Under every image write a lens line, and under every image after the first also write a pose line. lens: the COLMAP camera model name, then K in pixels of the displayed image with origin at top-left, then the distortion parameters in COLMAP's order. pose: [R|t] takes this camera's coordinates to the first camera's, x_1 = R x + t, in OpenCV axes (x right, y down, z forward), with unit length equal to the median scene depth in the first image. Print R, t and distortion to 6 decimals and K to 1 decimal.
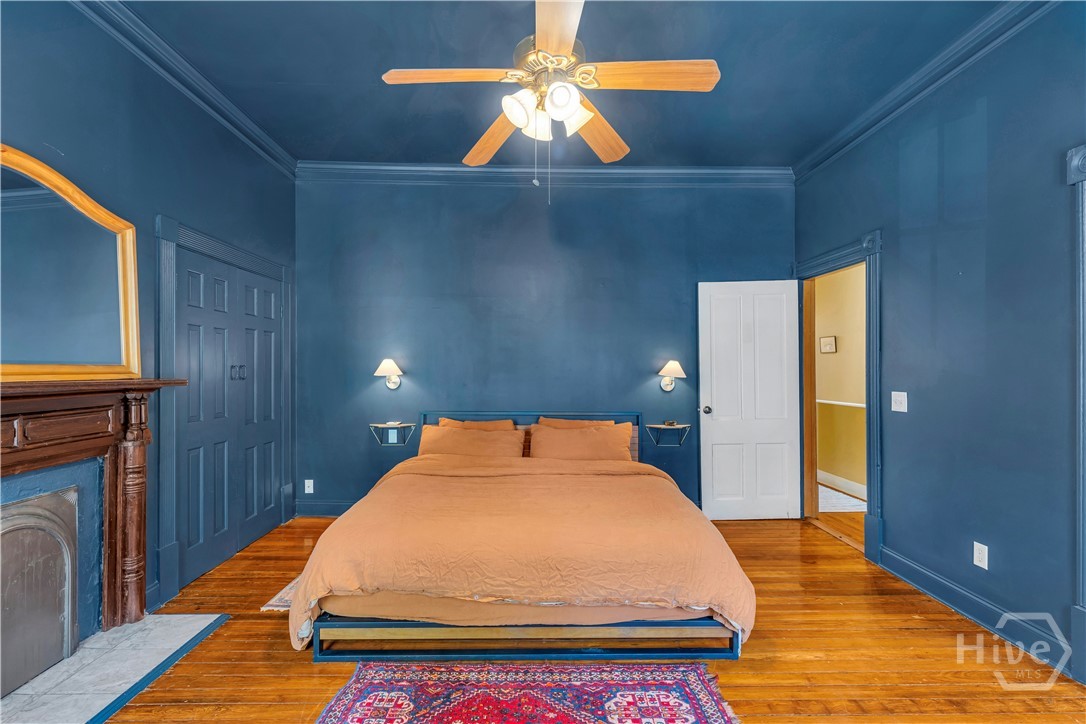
lens RADIAL K [[500.1, 0, 565.8], [0, 500.1, 362.8], [0, 0, 1]] dist [0.005281, -0.000032]
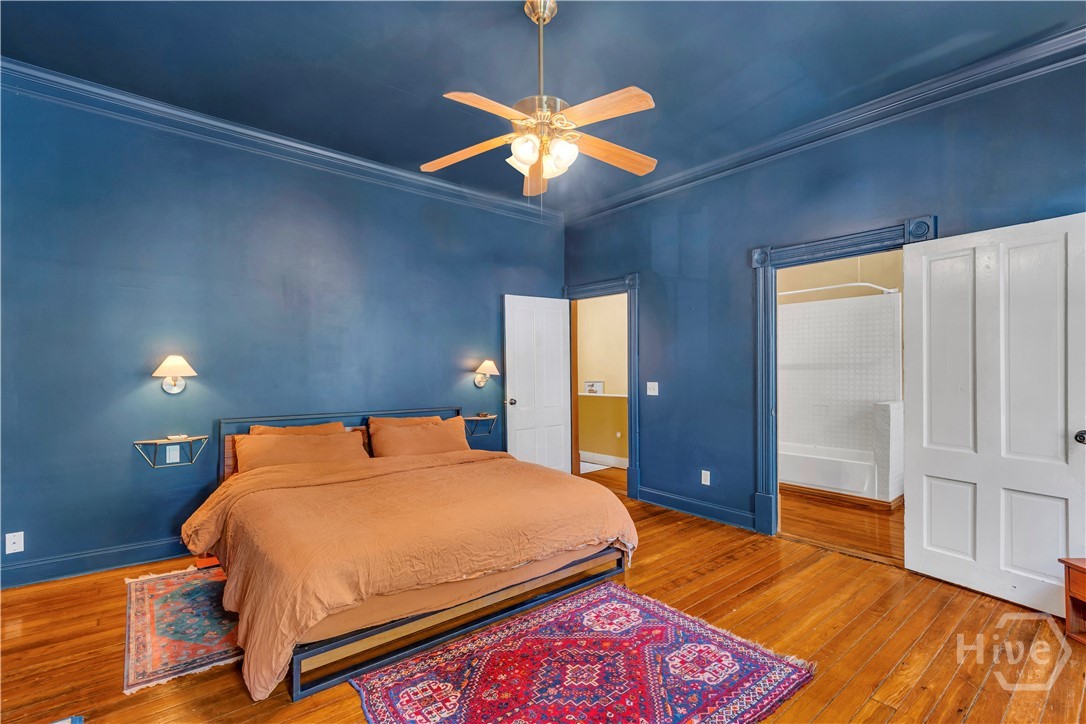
lens RADIAL K [[501.6, 0, 538.1], [0, 501.6, 361.2], [0, 0, 1]] dist [0.011671, -0.000548]
pose [[0.778738, 0.006655, 0.627314, -0.699647], [-0.004955, 0.999978, -0.004457, 0.003232], [-0.627329, 0.000363, 0.778754, 0.043526]]
